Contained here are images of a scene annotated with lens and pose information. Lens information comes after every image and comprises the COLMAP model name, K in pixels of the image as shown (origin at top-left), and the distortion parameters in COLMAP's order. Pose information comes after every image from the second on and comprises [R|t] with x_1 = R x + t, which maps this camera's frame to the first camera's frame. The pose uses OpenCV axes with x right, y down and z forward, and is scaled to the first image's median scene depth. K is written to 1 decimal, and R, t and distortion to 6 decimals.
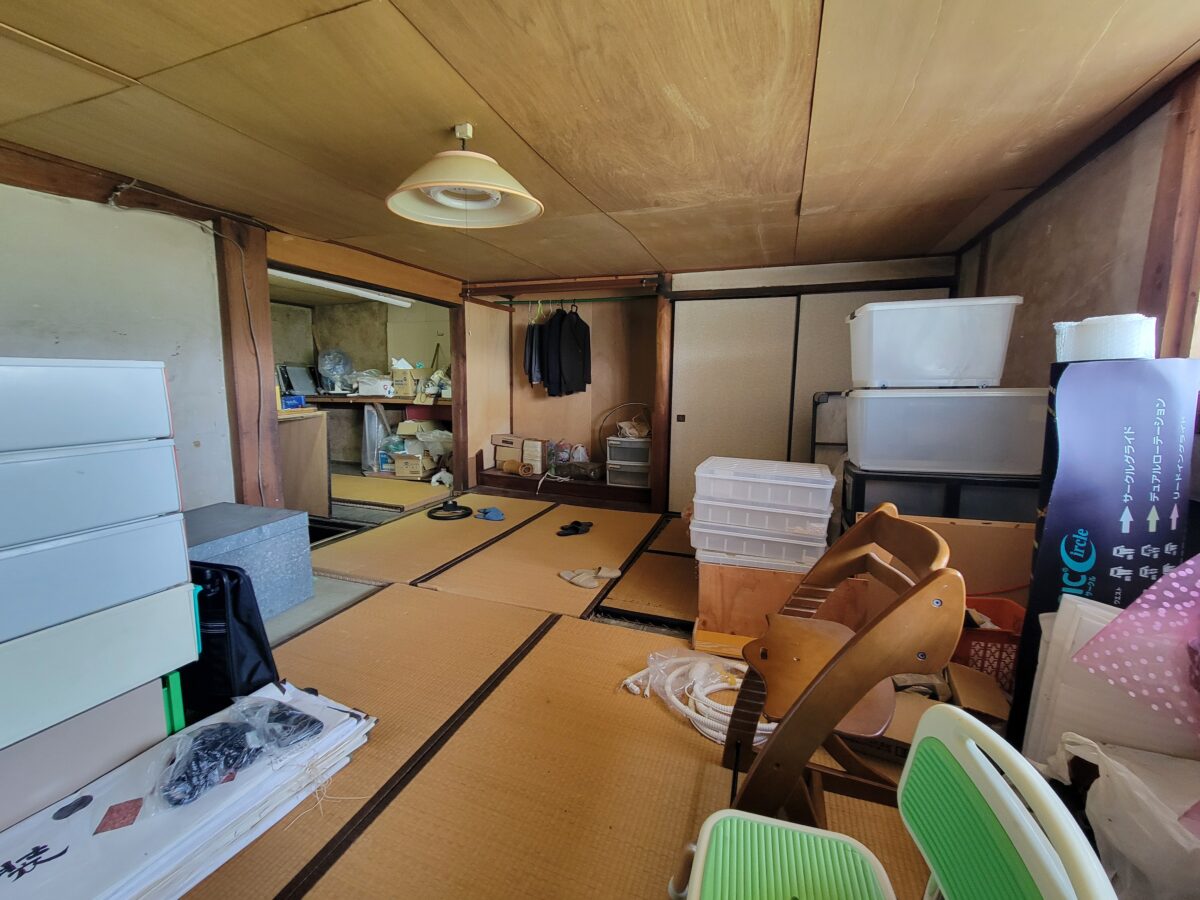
lens RADIAL K [[491.9, 0, 599.5], [0, 491.9, 446.4], [0, 0, 1]] dist [0.006549, 0.000345]
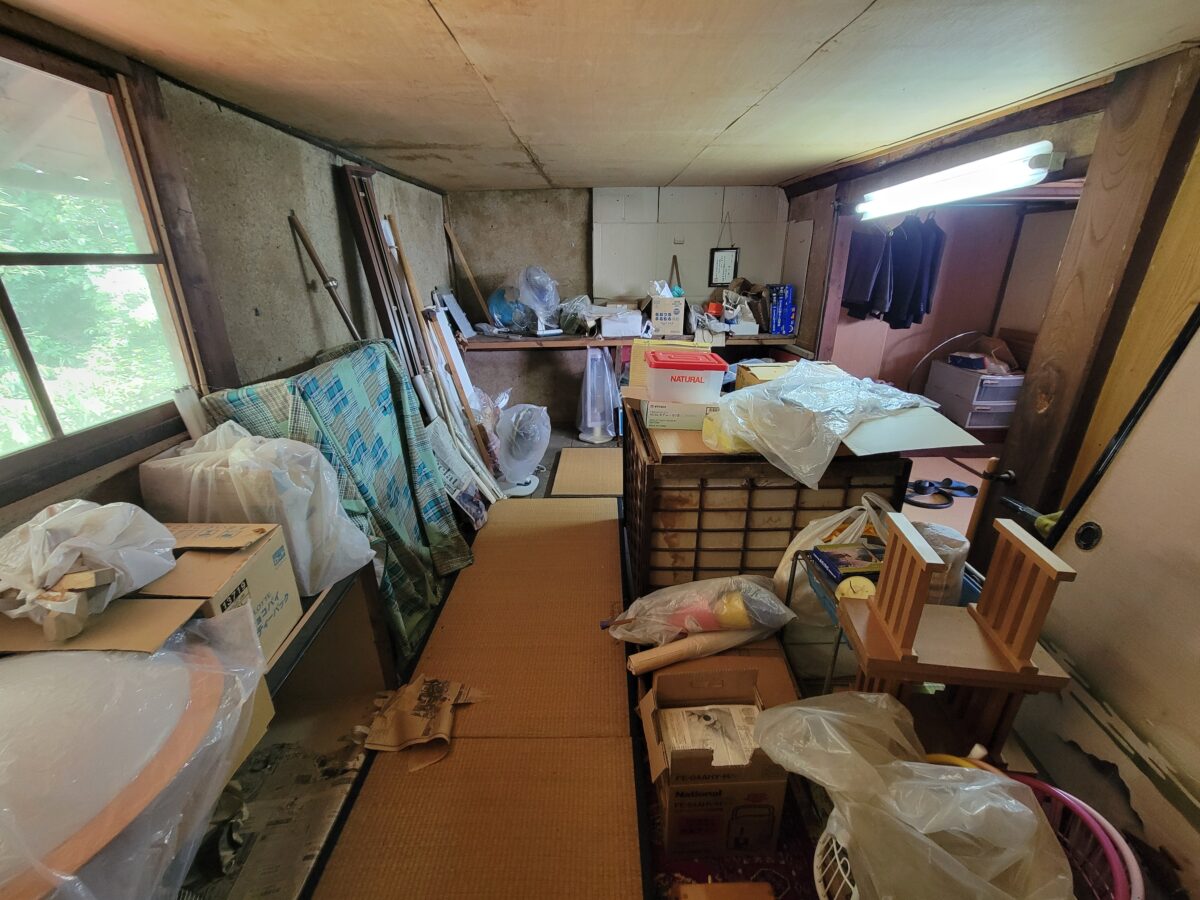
lens RADIAL K [[491.9, 0, 597.6], [0, 491.9, 443.0], [0, 0, 1]] dist [0.006549, 0.000345]
pose [[0.934435, -0.140096, 0.327419, -0.716457], [0.062953, 0.969875, 0.235328, -0.118068], [-0.350524, -0.199287, 0.915105, 0.313635]]
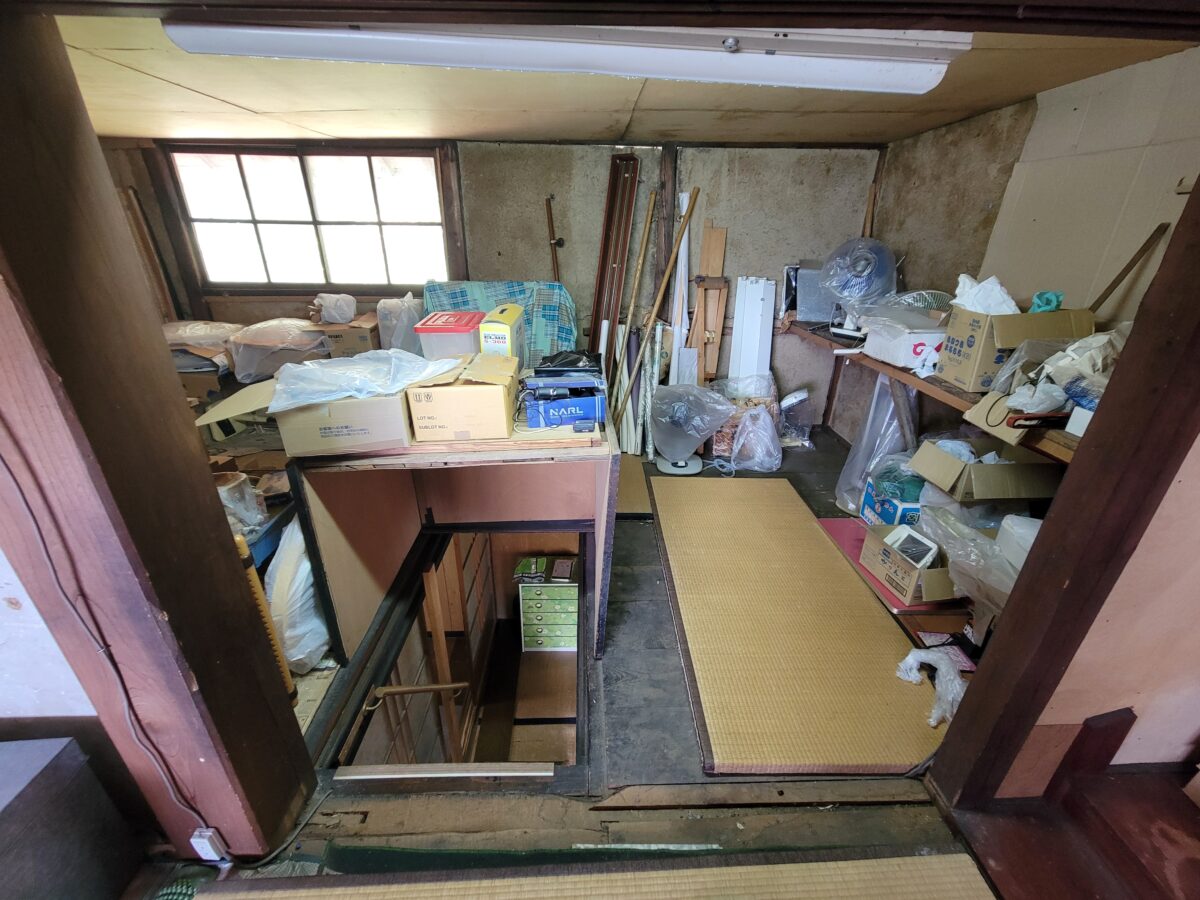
lens RADIAL K [[491.9, 0, 601.0], [0, 491.9, 448.7], [0, 0, 1]] dist [0.006549, 0.000345]
pose [[0.381232, 0.370103, -0.847163, -0.154319], [-0.130104, 0.928727, 0.347188, -0.143068], [0.915279, -0.022140, 0.402212, 0.568603]]
